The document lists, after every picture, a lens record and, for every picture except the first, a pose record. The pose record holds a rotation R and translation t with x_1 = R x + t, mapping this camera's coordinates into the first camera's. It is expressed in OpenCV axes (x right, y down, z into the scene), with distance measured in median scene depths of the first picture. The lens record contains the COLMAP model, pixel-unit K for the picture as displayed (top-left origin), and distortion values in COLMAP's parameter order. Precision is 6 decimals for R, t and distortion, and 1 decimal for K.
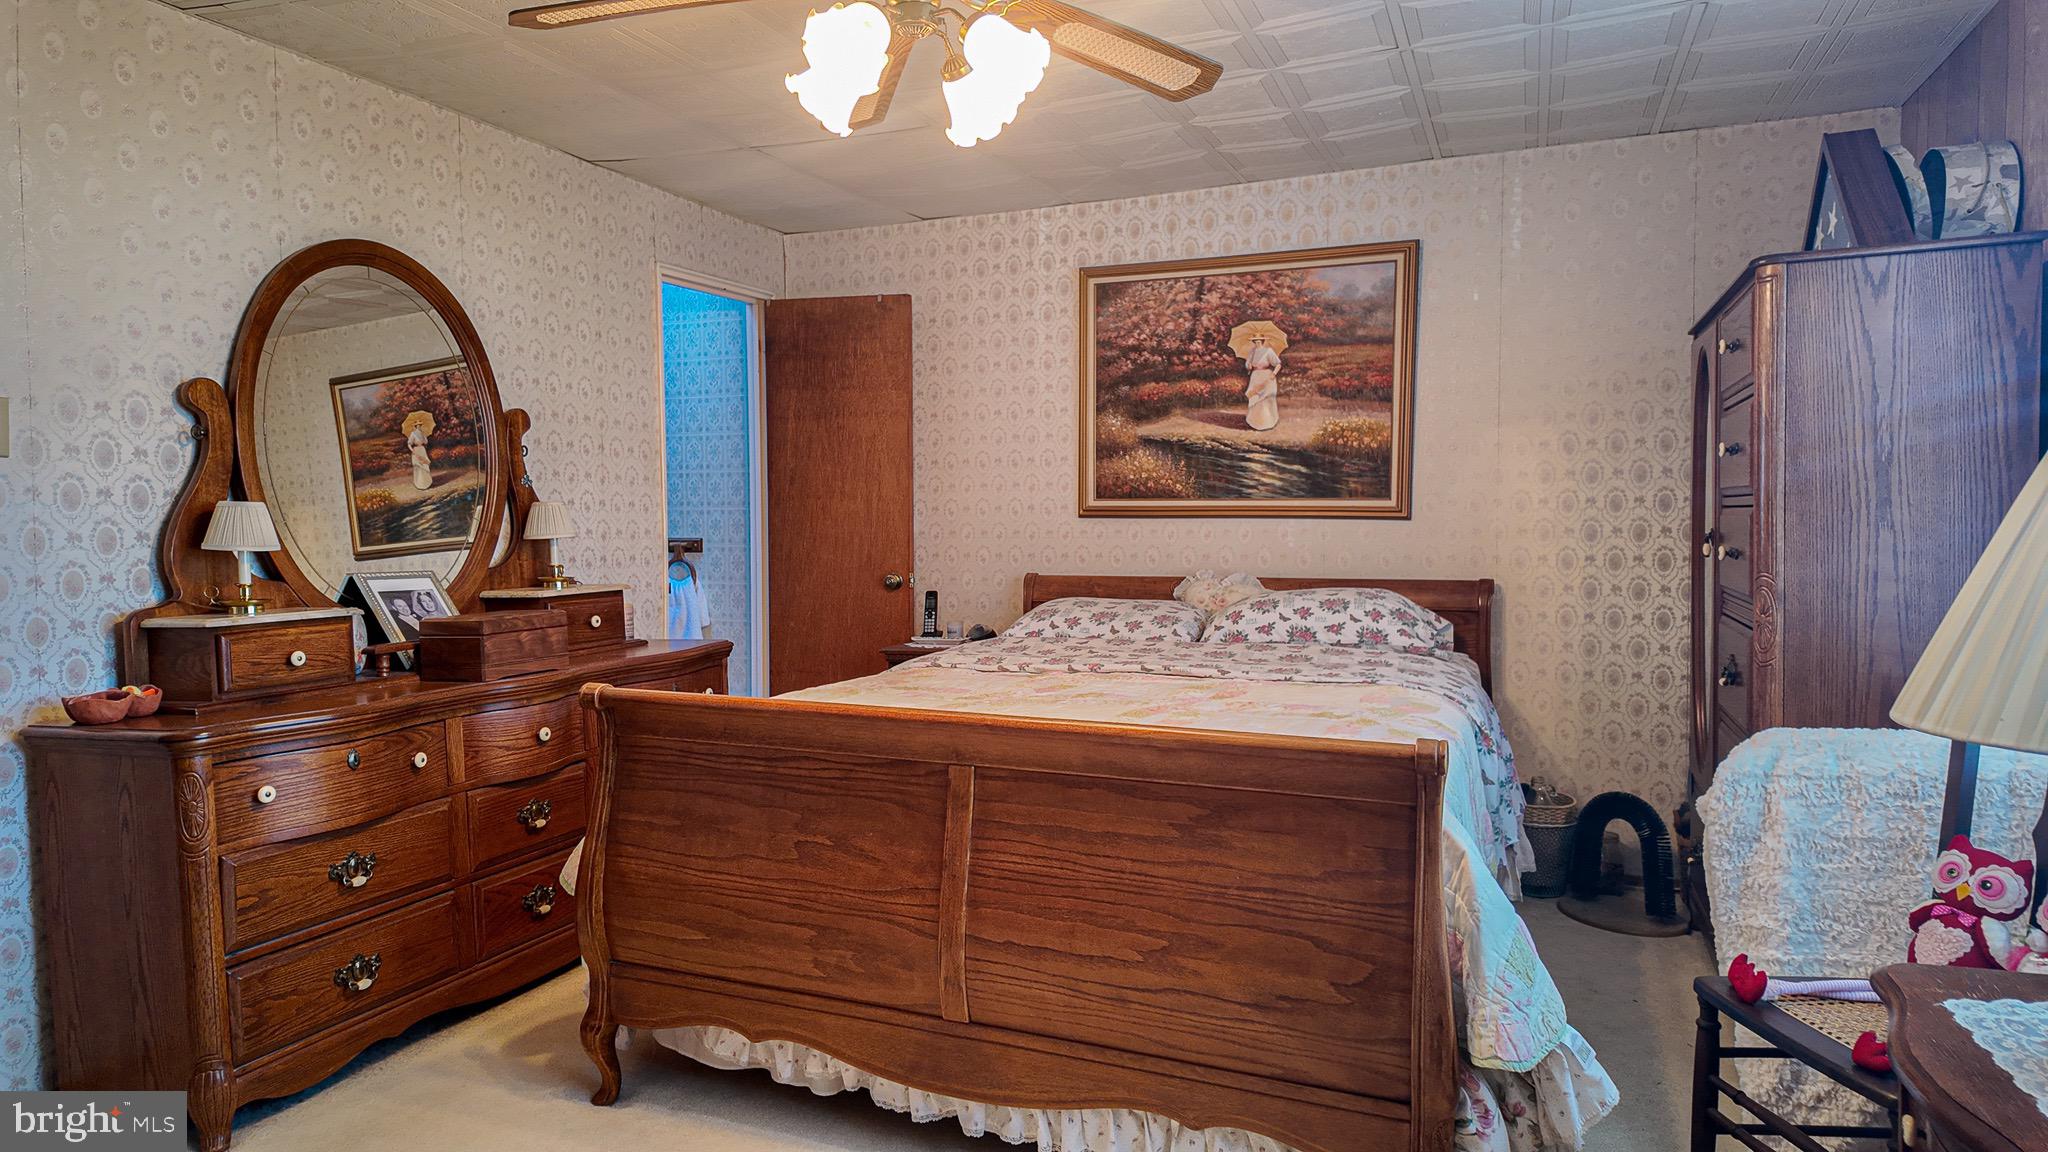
lens RADIAL K [[1180.2, 0, 1017.7], [0, 1180.2, 583.8], [0, 0, 1]] dist [0.034907, -0.035284]
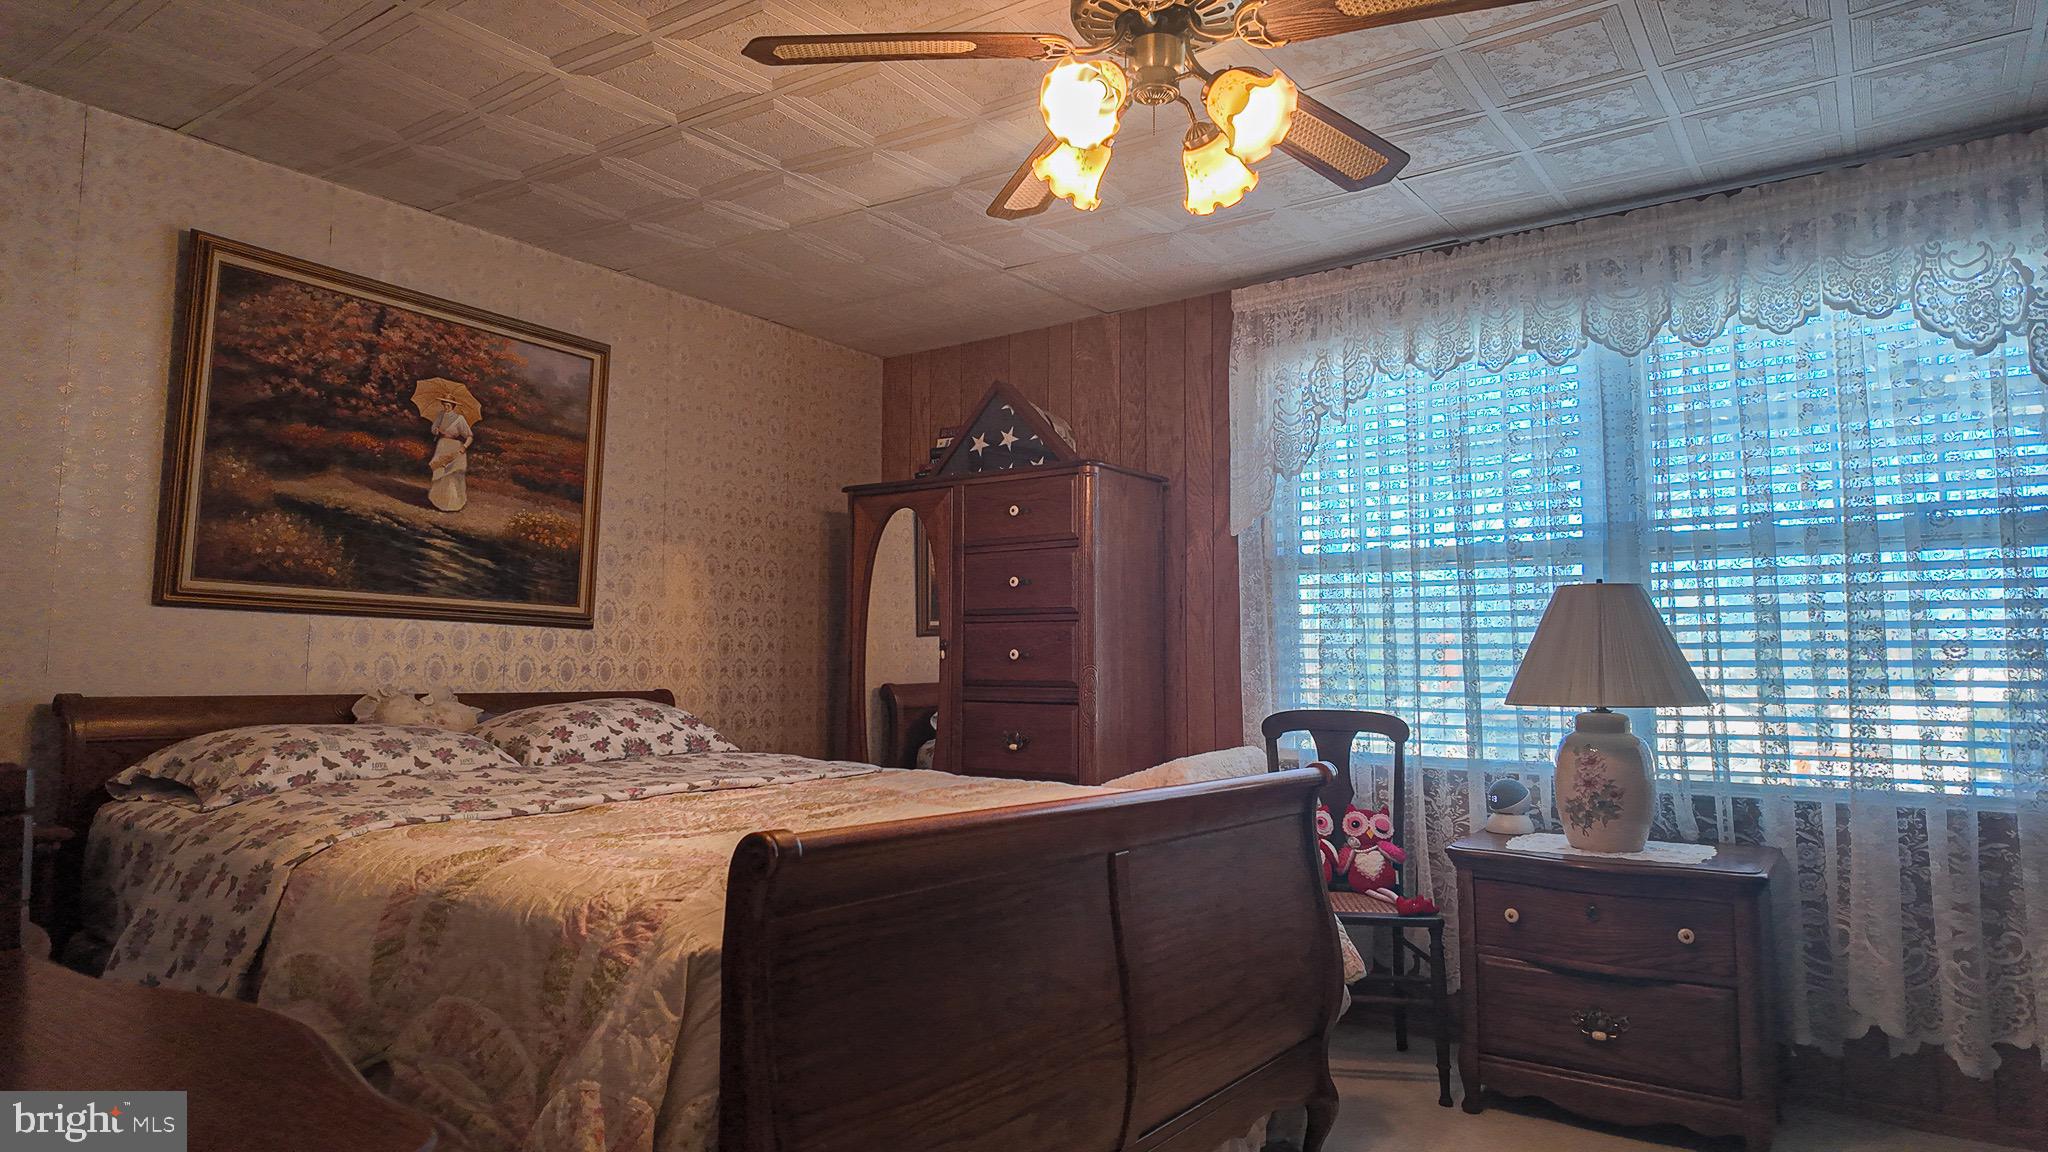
lens RADIAL K [[1180.2, 0, 1021.5], [0, 1180.2, 572.5], [0, 0, 1]] dist [0.034907, -0.035284]
pose [[0.230866, 0.091645, 0.968660, -0.491636], [0.044377, 0.993526, -0.104574, 0.014992], [-0.971973, 0.067129, 0.225304, 0.433461]]
